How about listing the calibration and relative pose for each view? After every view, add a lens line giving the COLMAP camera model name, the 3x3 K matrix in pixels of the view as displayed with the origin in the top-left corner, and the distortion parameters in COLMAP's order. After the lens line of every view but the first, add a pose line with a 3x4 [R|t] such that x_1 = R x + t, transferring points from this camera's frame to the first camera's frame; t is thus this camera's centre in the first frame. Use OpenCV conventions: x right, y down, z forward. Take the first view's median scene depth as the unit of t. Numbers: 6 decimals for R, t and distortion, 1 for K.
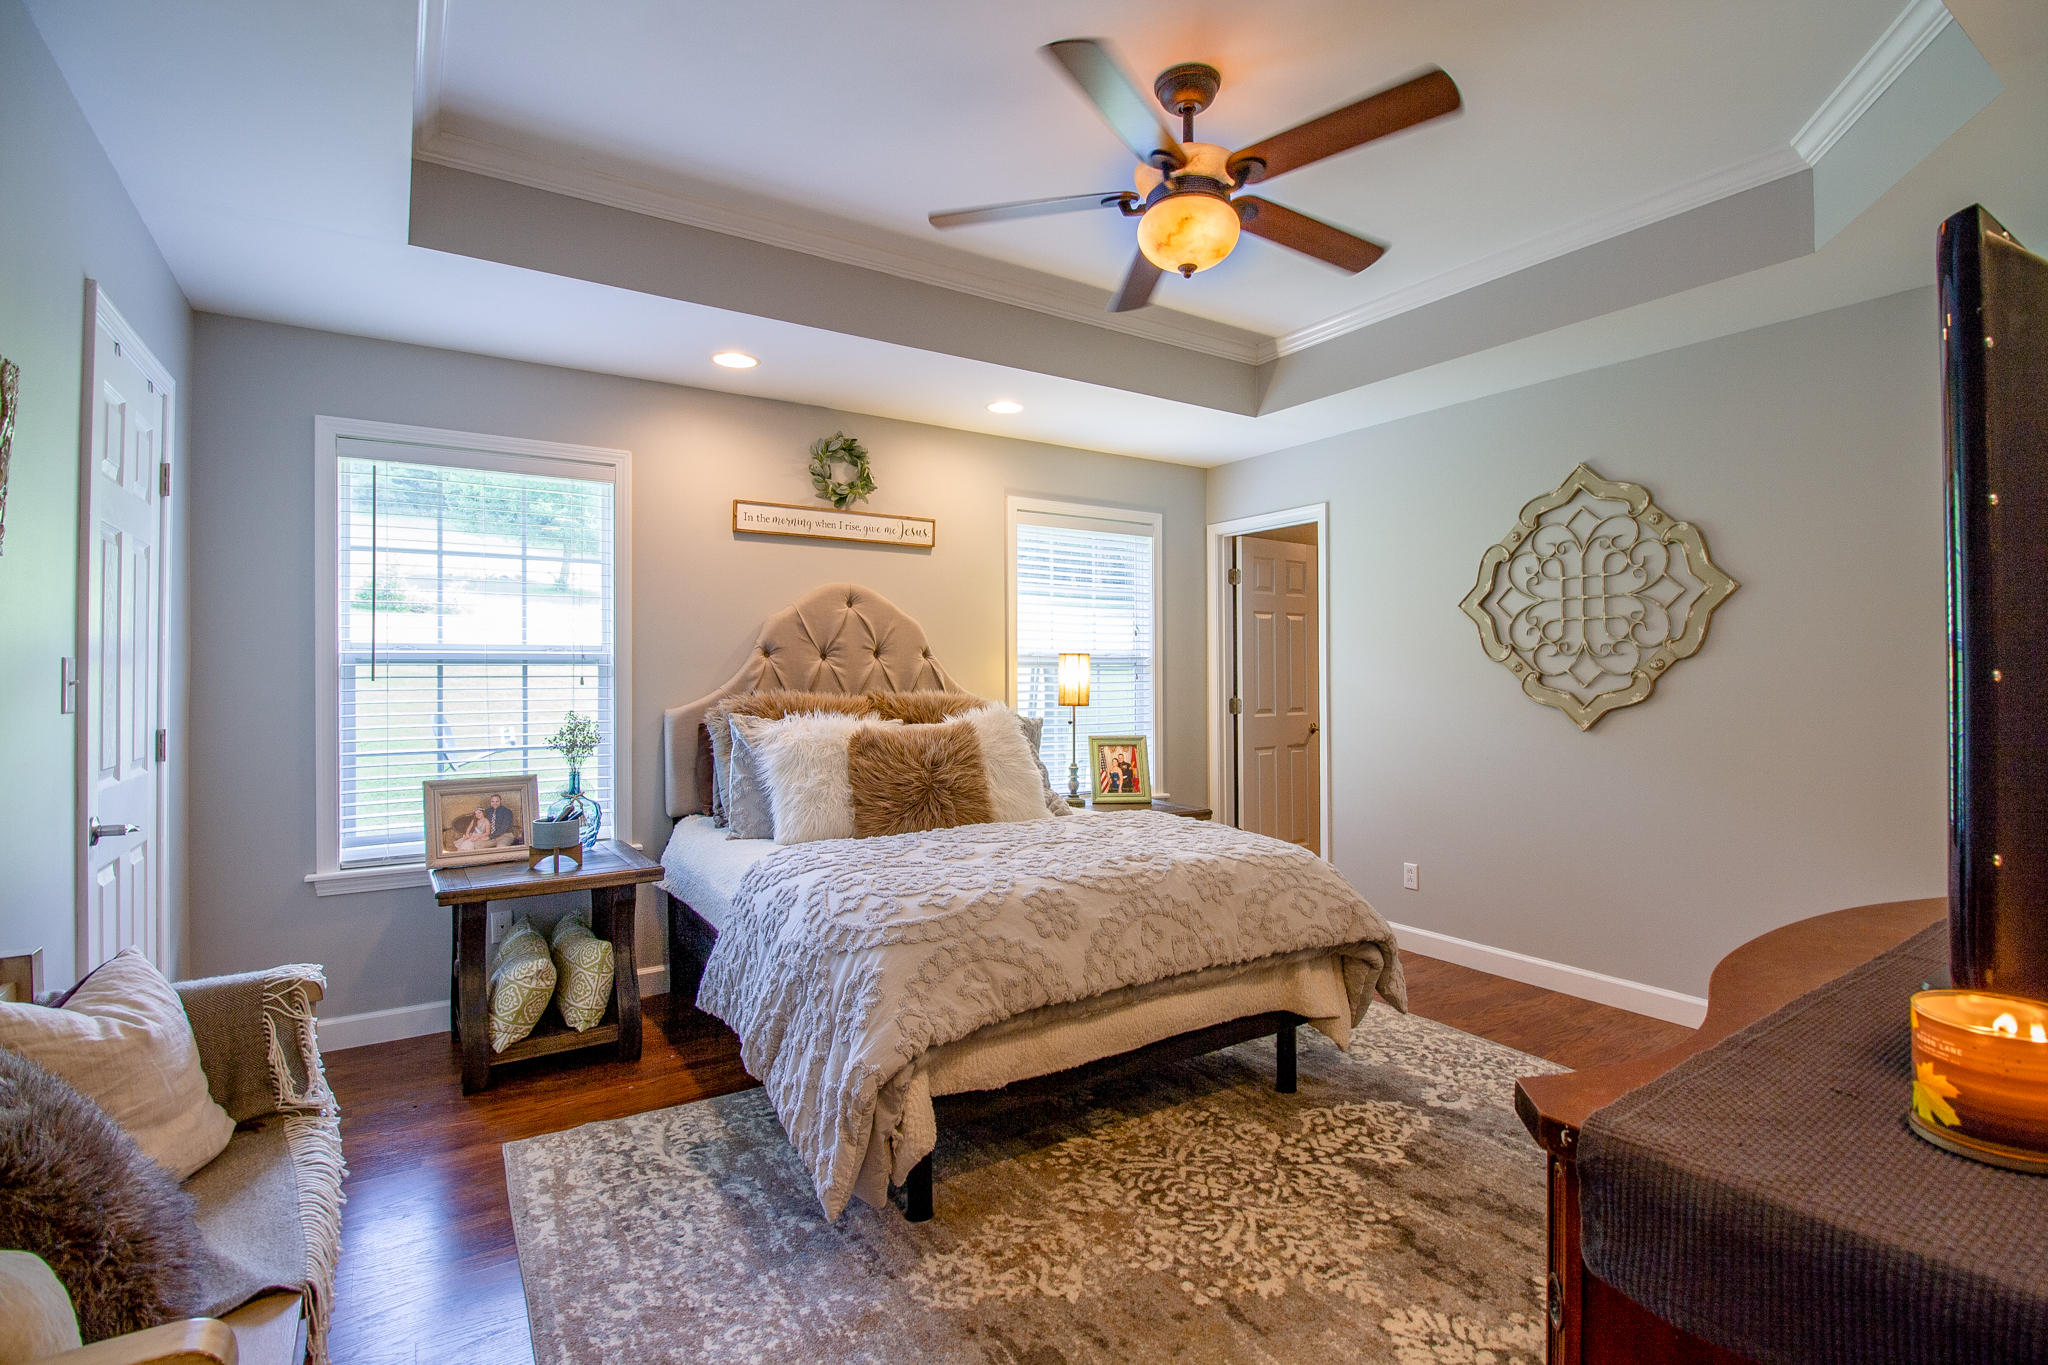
lens RADIAL K [[944.8, 0, 1038.1], [0, 944.8, 666.9], [0, 0, 1]] dist [-0.000420, -0.013435]
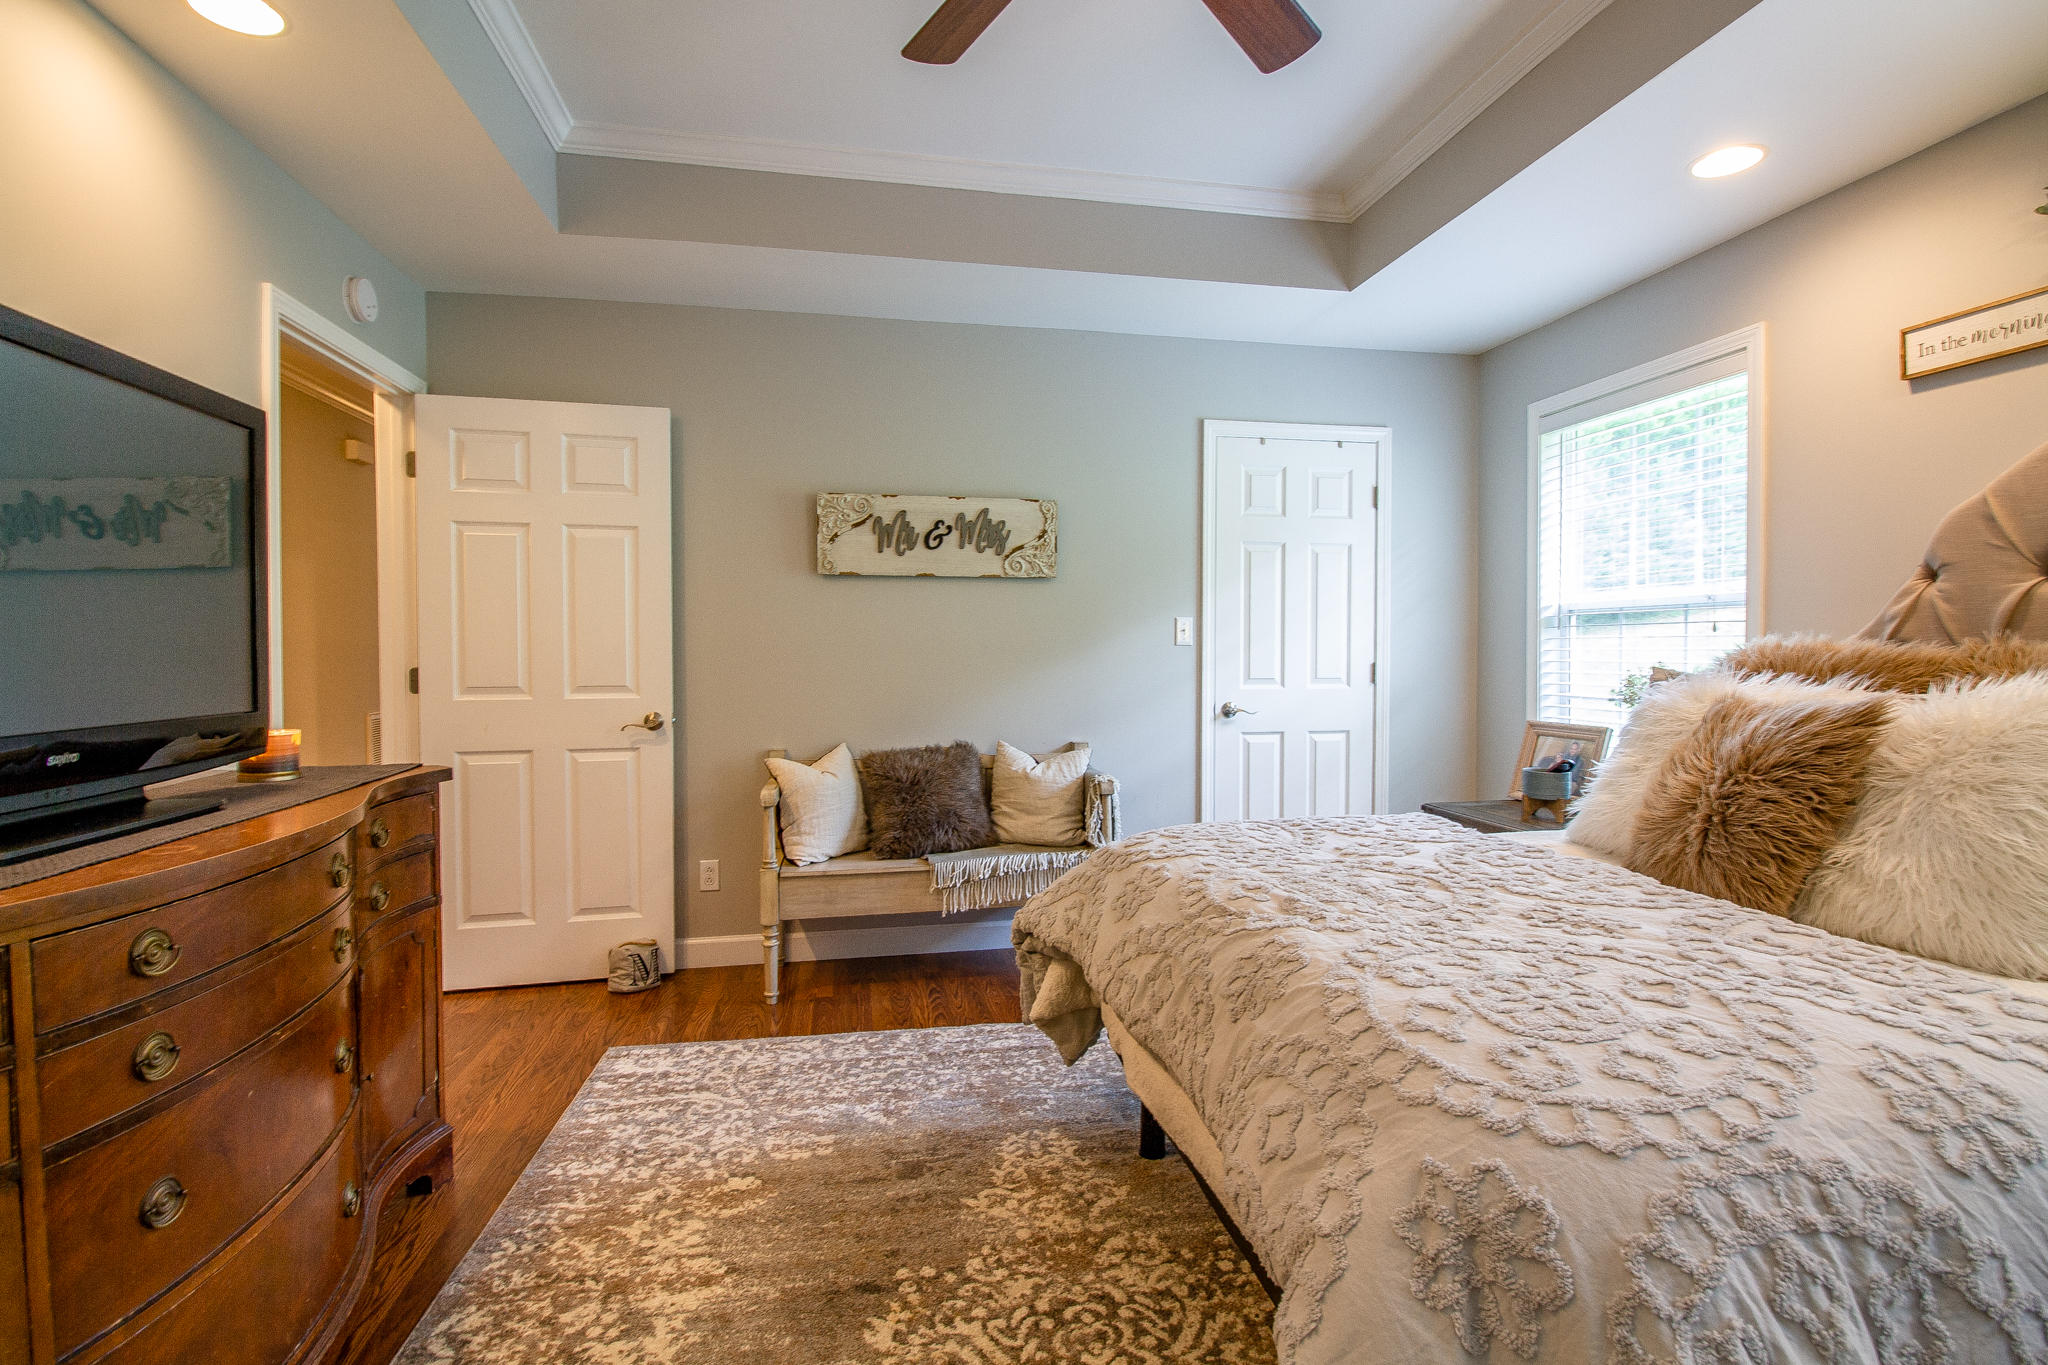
lens RADIAL K [[957.0, 0, 1029.9], [0, 957.0, 667.9], [0, 0, 1]] dist [0.000164, -0.013806]
pose [[-0.385887, 0.021811, -0.922288, 0.494007], [0.009462, 0.999761, 0.019684, 0.027309], [0.922497, -0.001131, -0.386002, 0.743189]]
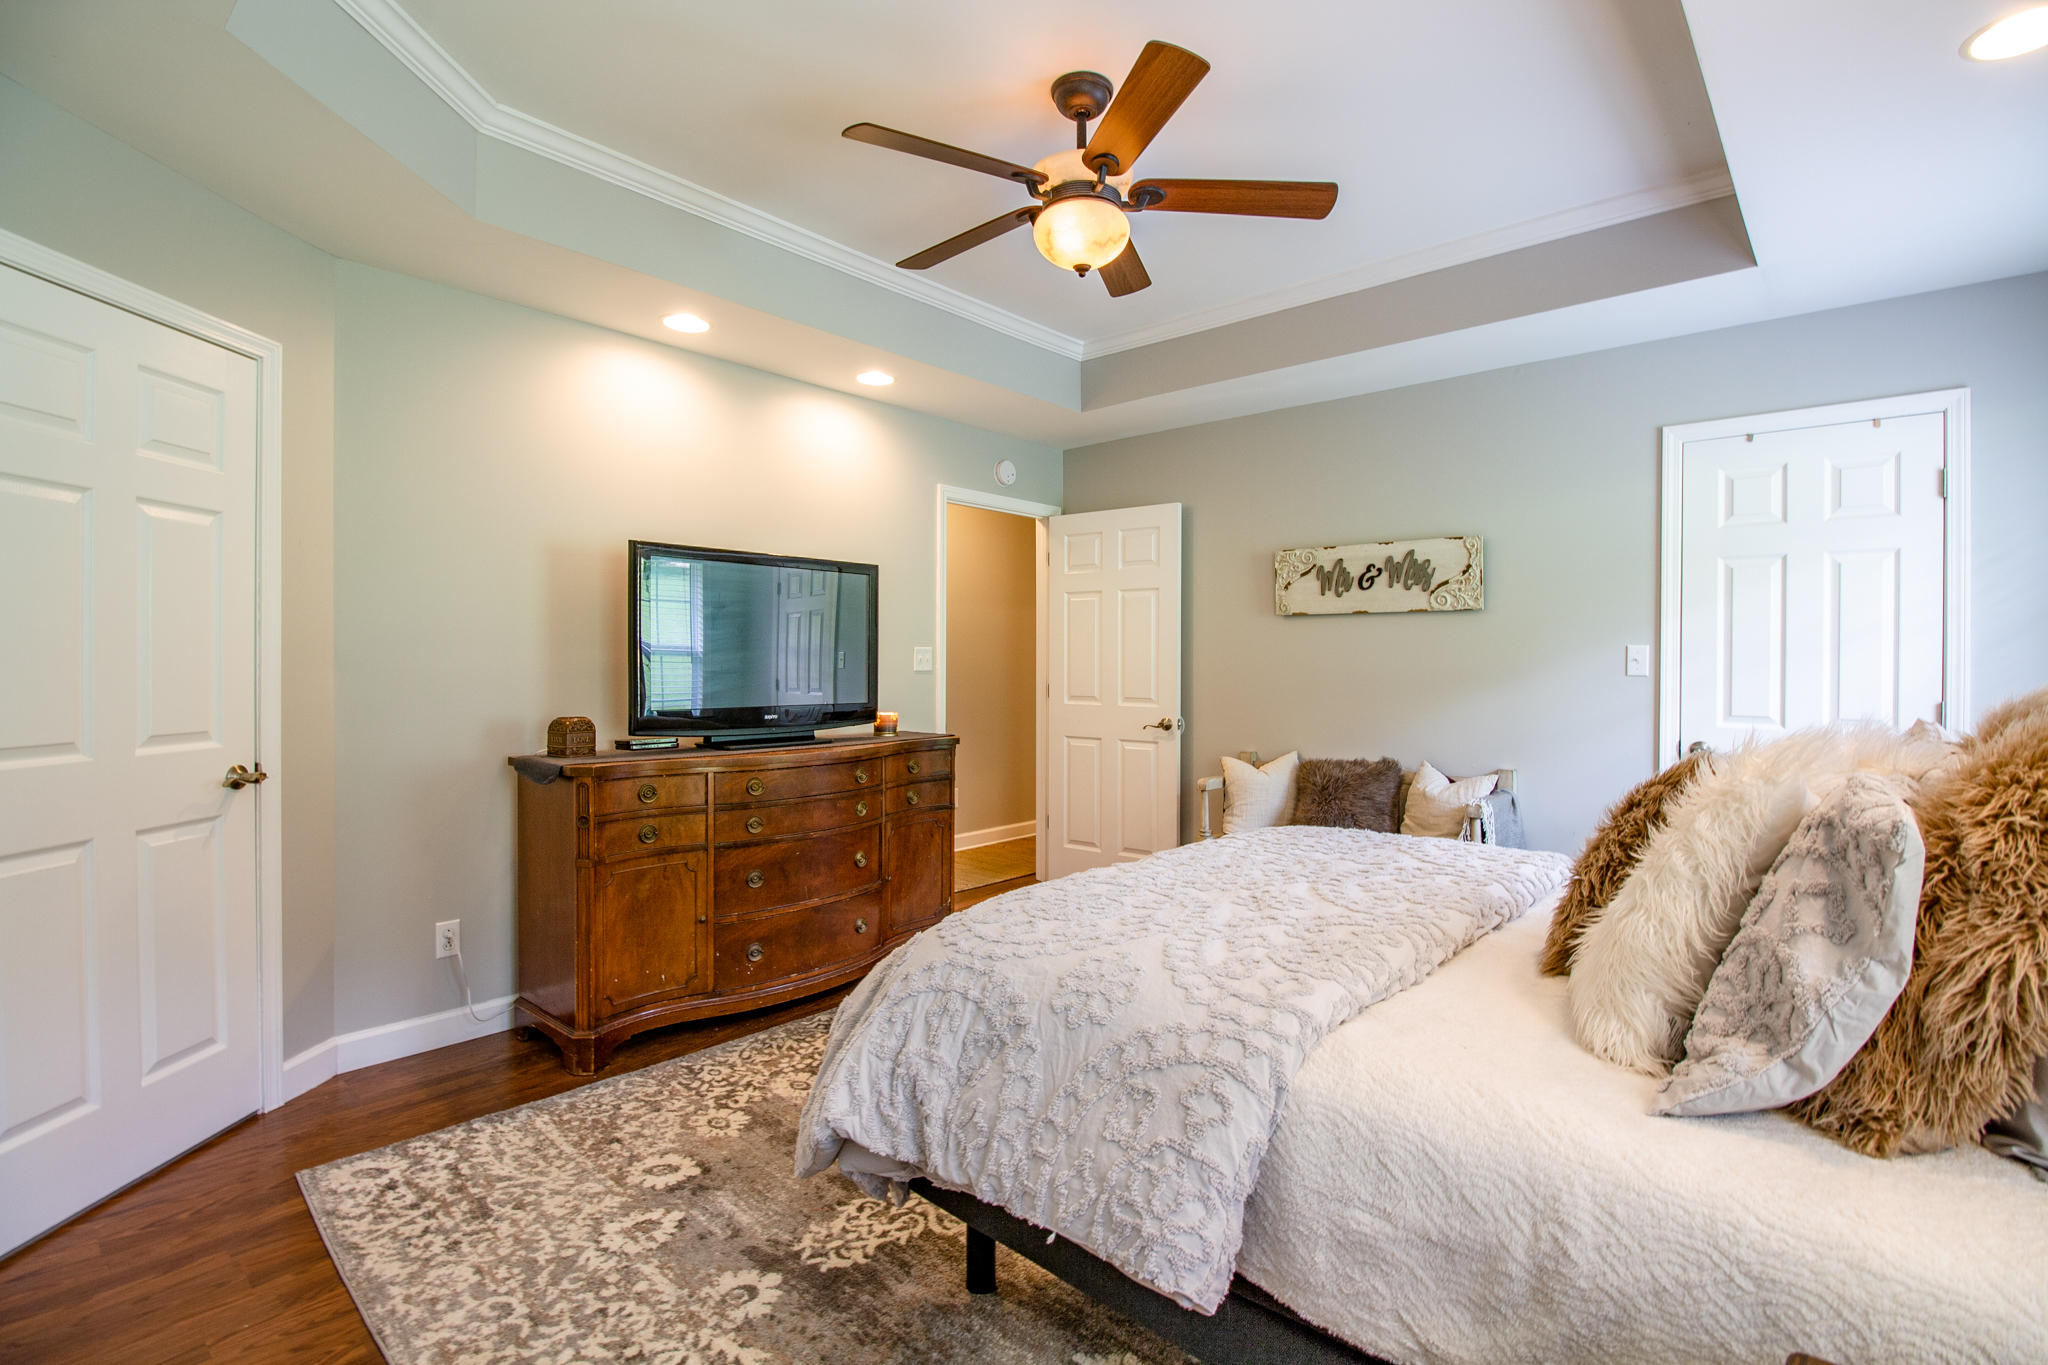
lens RADIAL K [[957.0, 0, 1029.9], [0, 957.0, 667.9], [0, 0, 1]] dist [0.000164, -0.013806]
pose [[-0.966016, 0.001257, -0.258479, 0.306431], [0.000820, 0.999998, 0.001797, 0.014751], [0.258481, 0.001524, -0.966015, 1.258863]]
